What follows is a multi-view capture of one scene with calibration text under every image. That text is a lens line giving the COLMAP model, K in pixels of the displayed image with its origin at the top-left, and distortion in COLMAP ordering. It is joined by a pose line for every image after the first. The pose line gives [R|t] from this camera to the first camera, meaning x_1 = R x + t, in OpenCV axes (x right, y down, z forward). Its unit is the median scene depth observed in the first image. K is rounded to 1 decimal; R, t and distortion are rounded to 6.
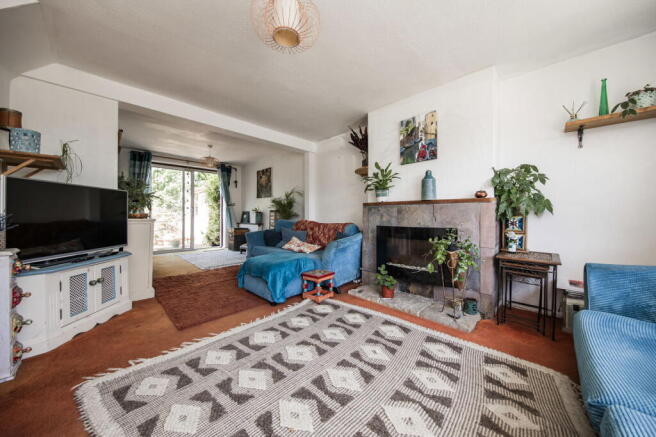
lens RADIAL K [[223.5, 0, 328.7], [0, 223.5, 214.5], [0, 0, 1]] dist [-0.000327, -0.000064]
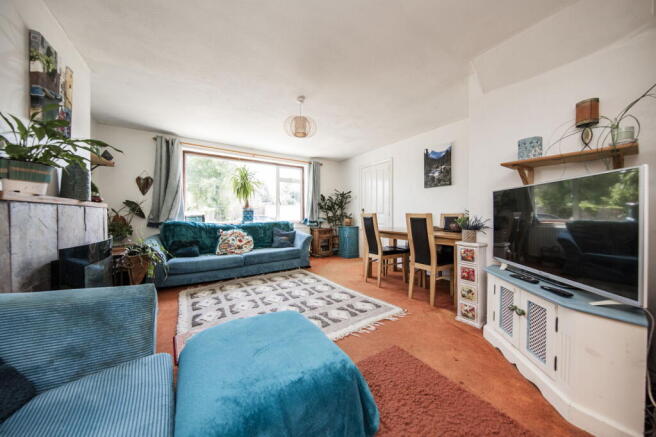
lens RADIAL K [[214.3, 0, 327.6], [0, 214.3, 217.7], [0, 0, 1]] dist [-0.000907, -0.000033]
pose [[-0.974116, -0.003096, 0.226028, -0.618434], [0.000440, 0.999878, 0.015589, -0.030966], [-0.226049, 0.015285, -0.973996, 2.016701]]
